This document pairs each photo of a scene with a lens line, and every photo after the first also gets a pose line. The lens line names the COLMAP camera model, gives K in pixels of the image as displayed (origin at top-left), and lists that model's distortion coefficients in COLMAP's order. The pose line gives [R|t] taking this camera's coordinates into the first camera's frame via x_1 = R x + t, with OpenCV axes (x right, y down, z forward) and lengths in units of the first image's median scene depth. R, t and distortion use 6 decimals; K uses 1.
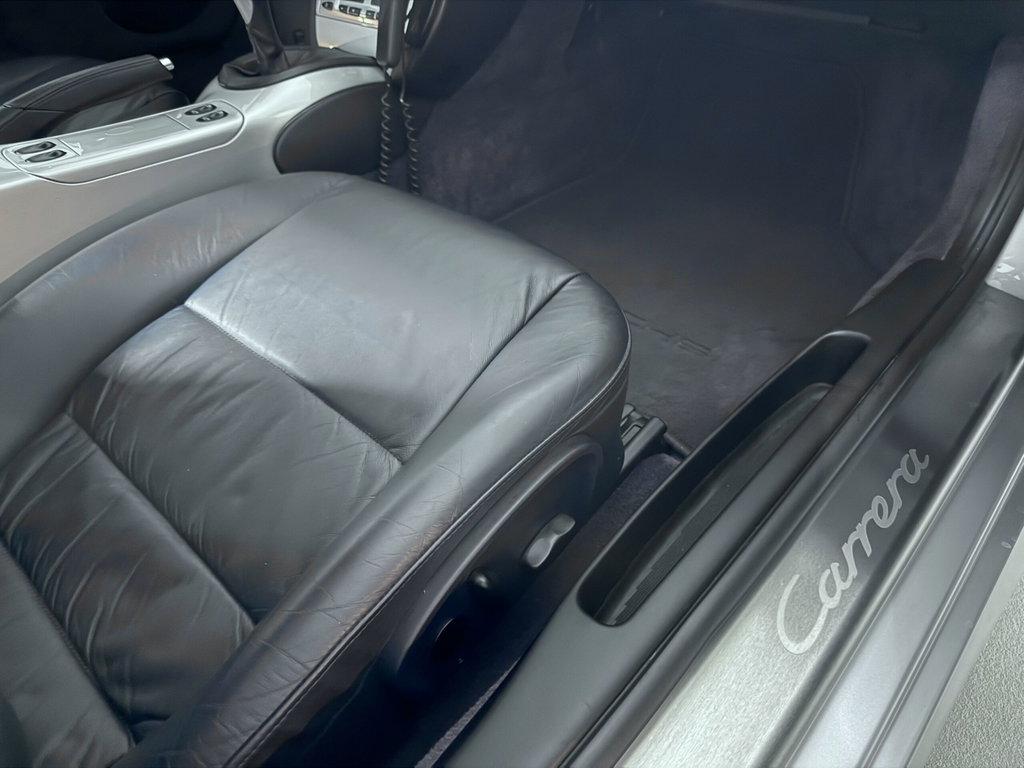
lens RADIAL K [[727.9, 0, 516.3], [0, 727.9, 391.3], [0, 0, 1]] dist [0.121400, -0.206428]
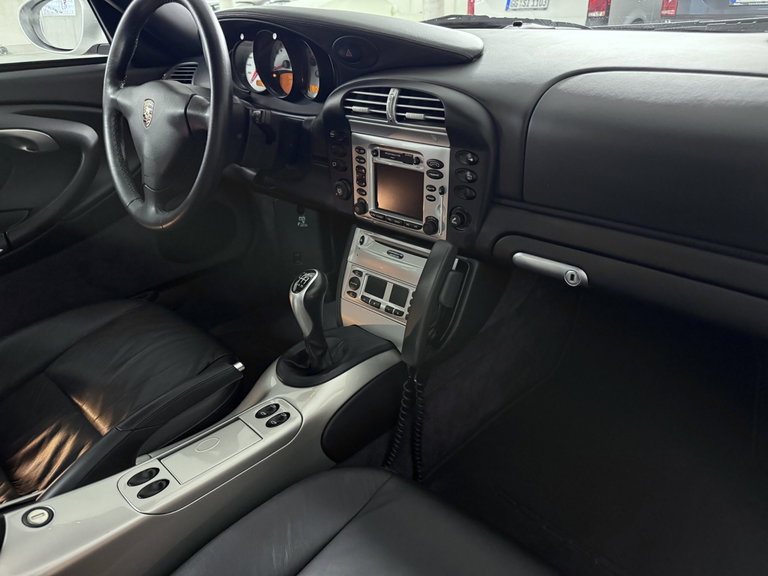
lens RADIAL K [[545.9, 0, 387.2], [0, 545.9, 293.5], [0, 0, 1]] dist [0.121400, -0.206428]
pose [[0.999838, 0.000743, -0.018001, -0.236857], [-0.004531, 0.977404, -0.211331, -0.429612], [0.017437, 0.211379, 0.977249, 0.063235]]
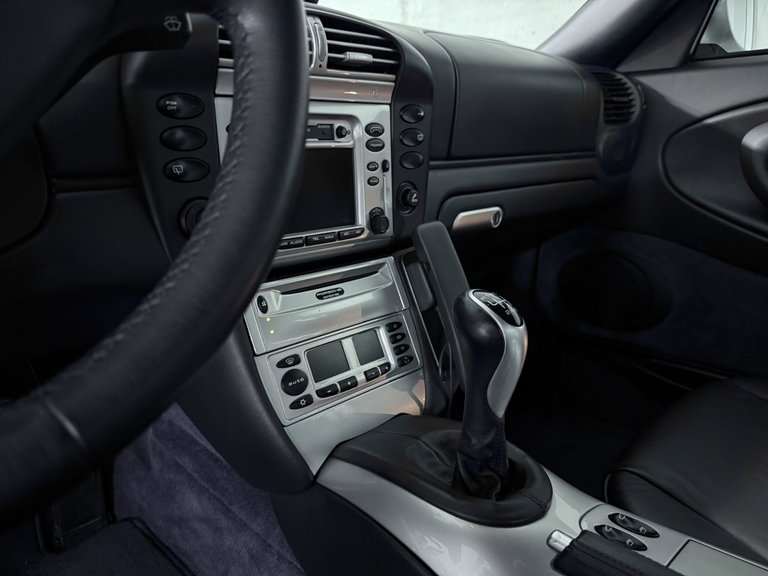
lens RADIAL K [[547.1, 0, 384.0], [0, 547.1, 288.0], [0, 0, 1]] dist [0.081951, -0.155094]
pose [[0.066201, -0.235516, 0.969613, -0.977385], [0.640589, 0.755075, 0.139669, -0.849059], [-0.765025, 0.611878, 0.200856, 1.060461]]
